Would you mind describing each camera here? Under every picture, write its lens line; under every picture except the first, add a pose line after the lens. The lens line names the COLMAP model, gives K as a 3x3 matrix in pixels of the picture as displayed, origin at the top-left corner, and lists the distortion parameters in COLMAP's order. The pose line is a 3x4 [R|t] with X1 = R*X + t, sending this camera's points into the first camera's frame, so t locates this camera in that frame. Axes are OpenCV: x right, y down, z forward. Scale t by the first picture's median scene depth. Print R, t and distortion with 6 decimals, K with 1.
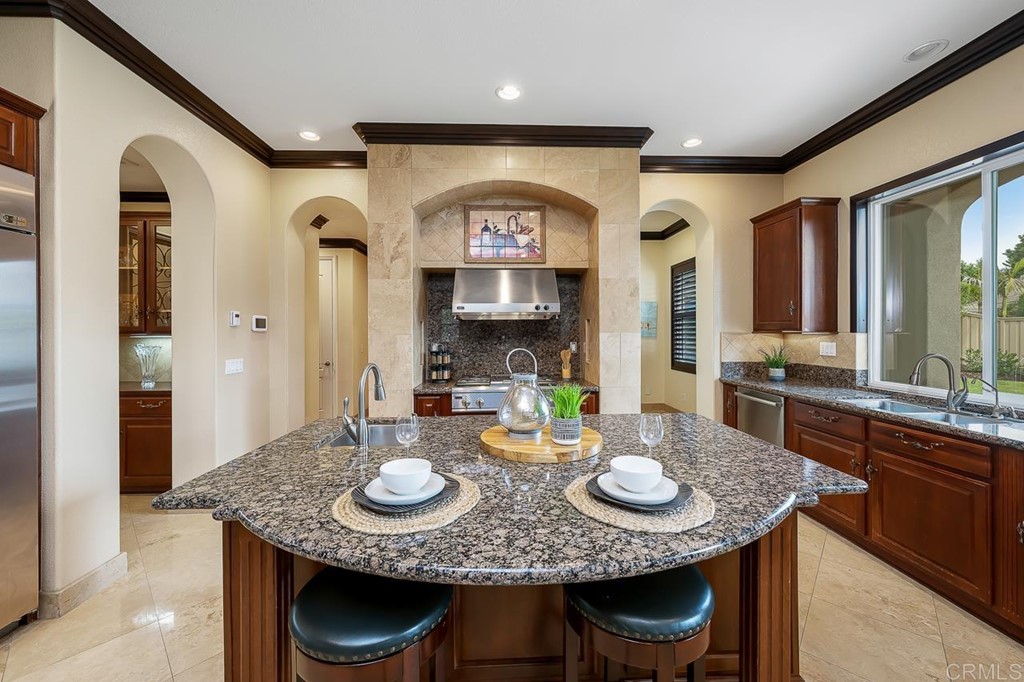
lens RADIAL K [[393.7, 0, 513.8], [0, 393.7, 332.2], [0, 0, 1]] dist [-0.005143, 0.000600]
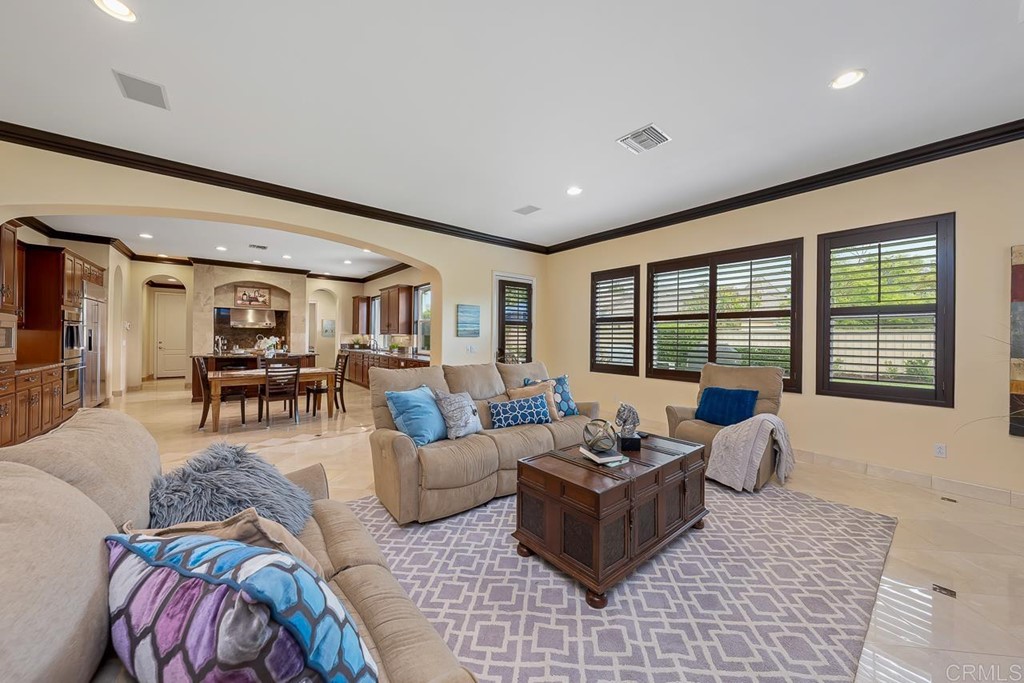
lens RADIAL K [[354.7, 0, 509.2], [0, 354.7, 341.1], [0, 0, 1]] dist [0.000525, -0.000356]
pose [[0.804071, 0.007755, 0.594482, -0.057640], [-0.013329, 0.999899, 0.004985, 0.027695], [-0.594383, -0.011932, 0.804093, -2.185472]]
